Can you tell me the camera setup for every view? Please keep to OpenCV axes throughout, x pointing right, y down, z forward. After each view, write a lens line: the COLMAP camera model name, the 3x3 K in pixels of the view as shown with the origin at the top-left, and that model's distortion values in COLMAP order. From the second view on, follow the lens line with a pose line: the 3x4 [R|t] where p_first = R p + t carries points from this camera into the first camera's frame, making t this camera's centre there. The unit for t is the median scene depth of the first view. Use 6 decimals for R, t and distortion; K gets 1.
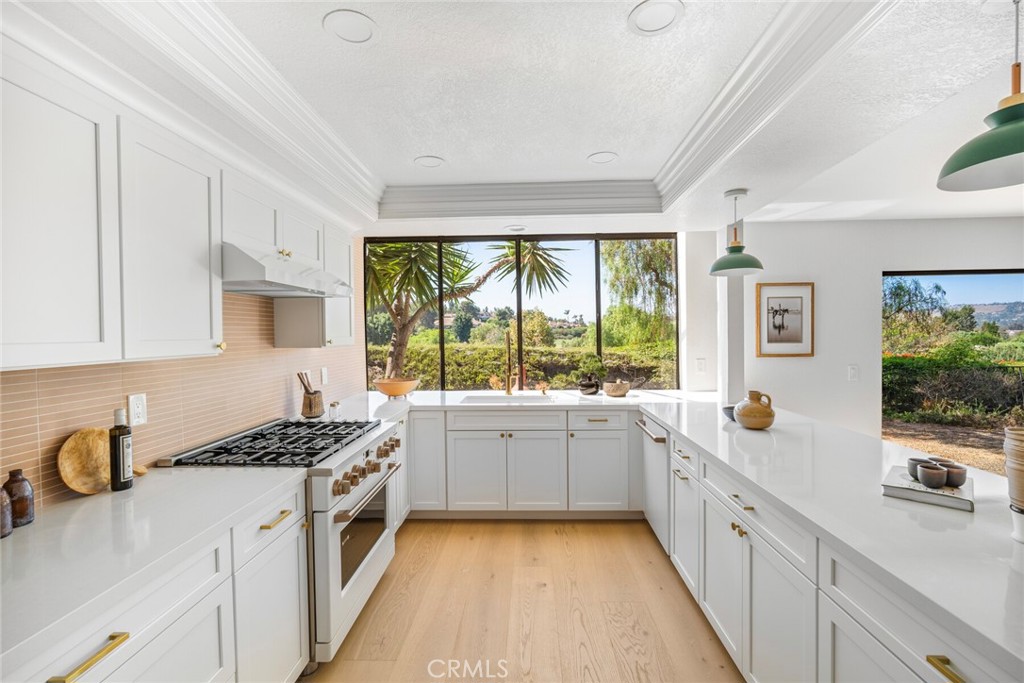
lens RADIAL K [[453.1, 0, 514.9], [0, 453.1, 339.4], [0, 0, 1]] dist [-0.000324, 0.001143]
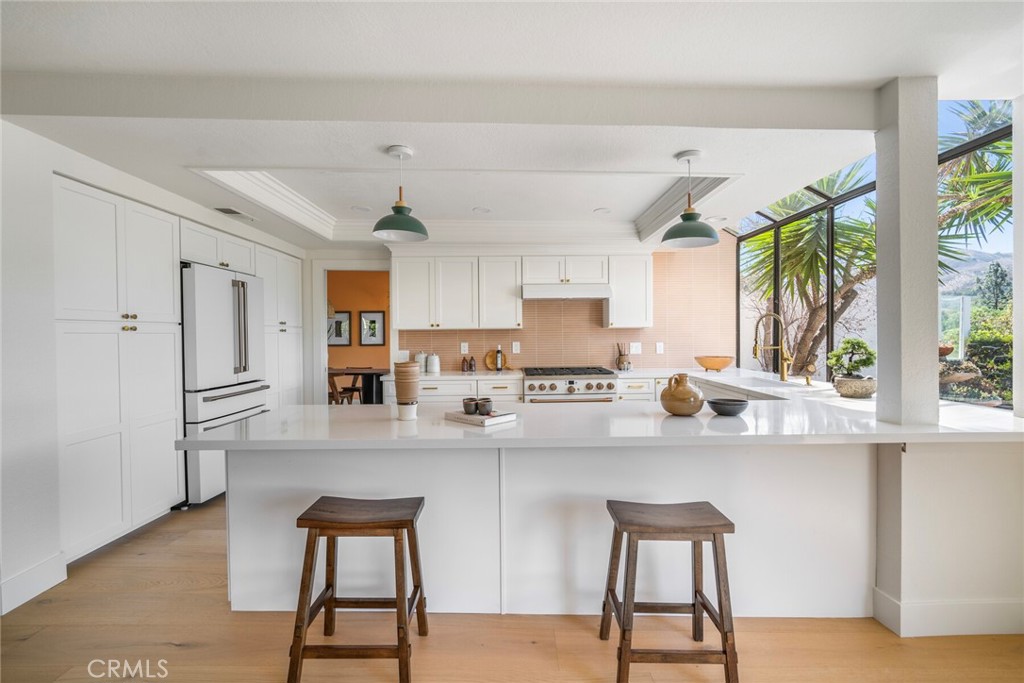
lens RADIAL K [[453.1, 0, 514.9], [0, 453.1, 339.4], [0, 0, 1]] dist [-0.000324, 0.001143]
pose [[0.010226, 0.027893, -0.999559, 1.926895], [-0.012771, 0.999533, 0.027761, 0.023008], [0.999866, 0.012481, 0.010577, 0.930115]]
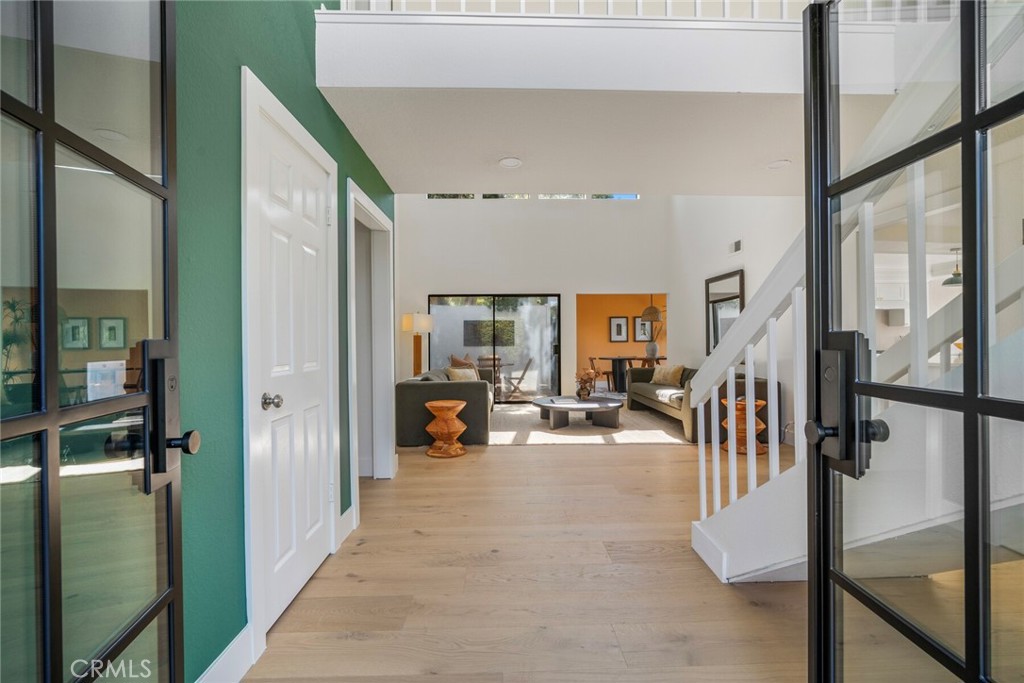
lens RADIAL K [[453.1, 0, 514.9], [0, 453.1, 339.4], [0, 0, 1]] dist [-0.000324, 0.001143]
pose [[0.063001, 0.015123, -0.997899, 3.458341], [-0.010374, 0.999841, 0.014497, 0.121751], [0.997960, 0.009439, 0.063148, -2.453005]]
